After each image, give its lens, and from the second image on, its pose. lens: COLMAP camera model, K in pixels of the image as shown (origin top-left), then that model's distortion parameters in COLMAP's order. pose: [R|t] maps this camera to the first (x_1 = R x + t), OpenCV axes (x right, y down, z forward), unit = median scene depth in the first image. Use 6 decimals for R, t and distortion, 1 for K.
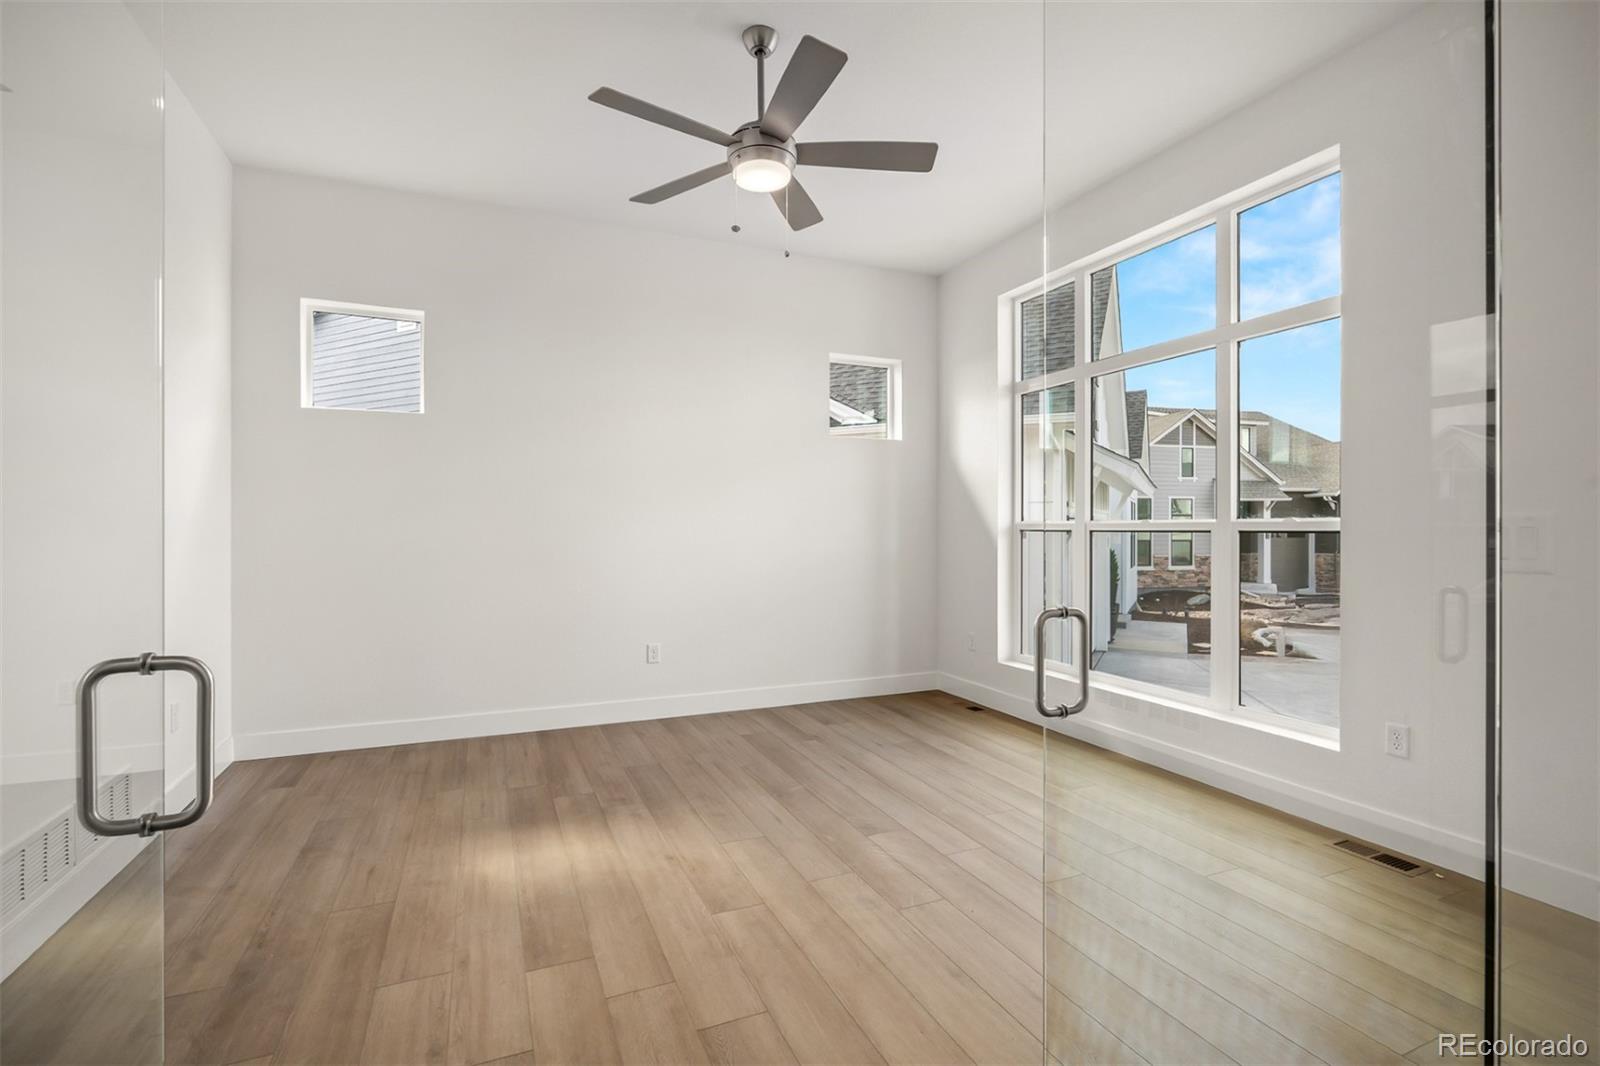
lens RADIAL K [[735.1, 0, 800.7], [0, 735.1, 533.6], [0, 0, 1]] dist [-0.000977, -0.001562]
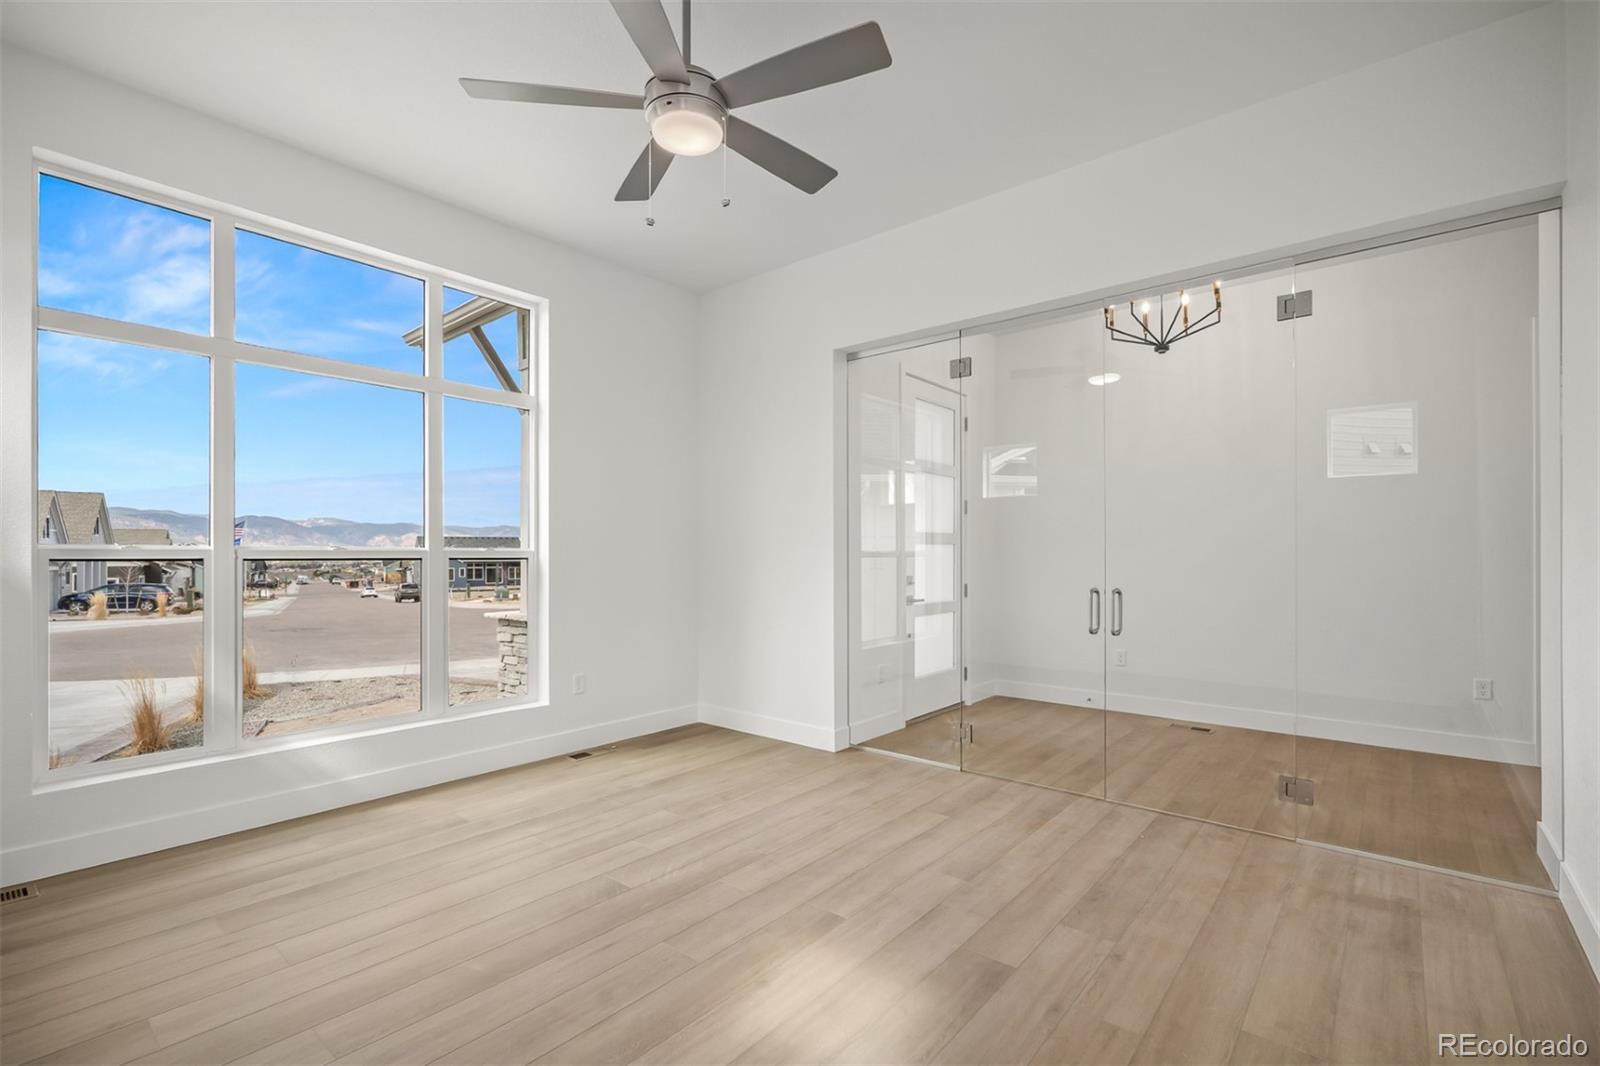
lens RADIAL K [[709.5, 0, 795.9], [0, 709.5, 546.7], [0, 0, 1]] dist [-0.001884, -0.000144]
pose [[-0.441958, 0.010615, 0.896973, -0.476677], [0.005545, 0.999943, -0.009101, -0.006442], [-0.897019, 0.000951, -0.441992, 0.711652]]
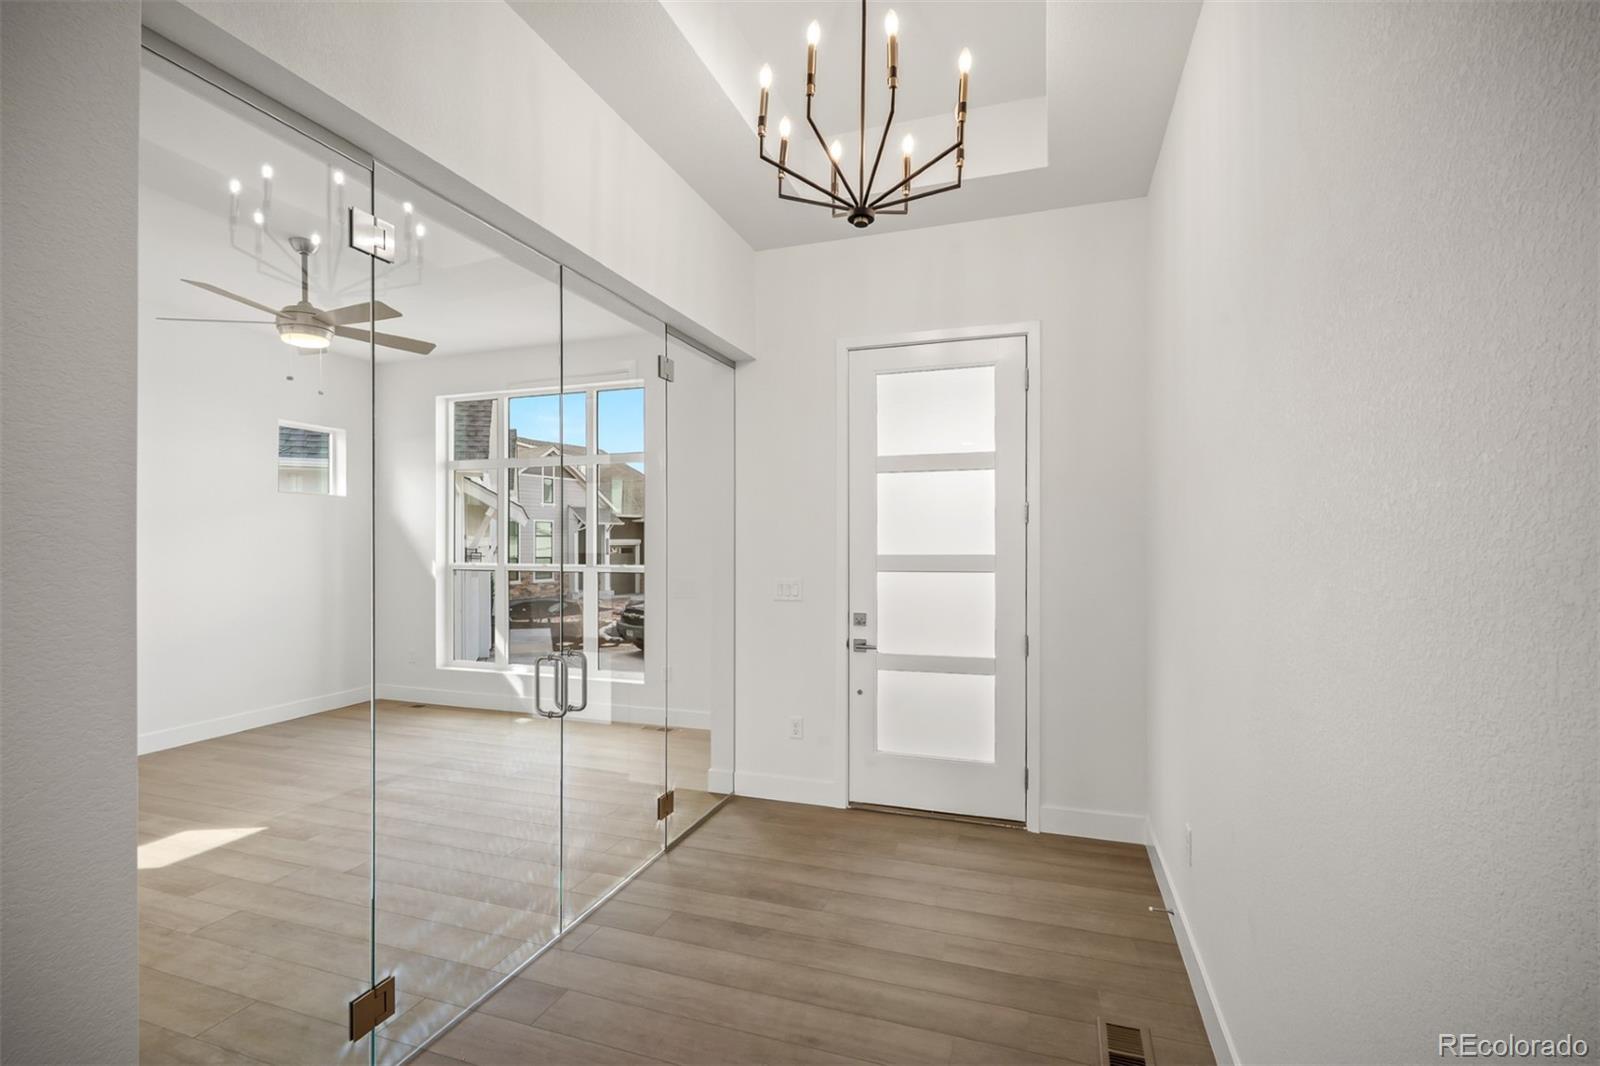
lens RADIAL K [[709.5, 0, 803.1], [0, 709.5, 535.6], [0, 0, 1]] dist [-0.001884, -0.000144]
pose [[0.670535, 0.006484, 0.741849, -0.247174], [0.005011, 0.999899, -0.013269, -0.048134], [-0.741861, 0.012614, 0.670435, -0.373712]]
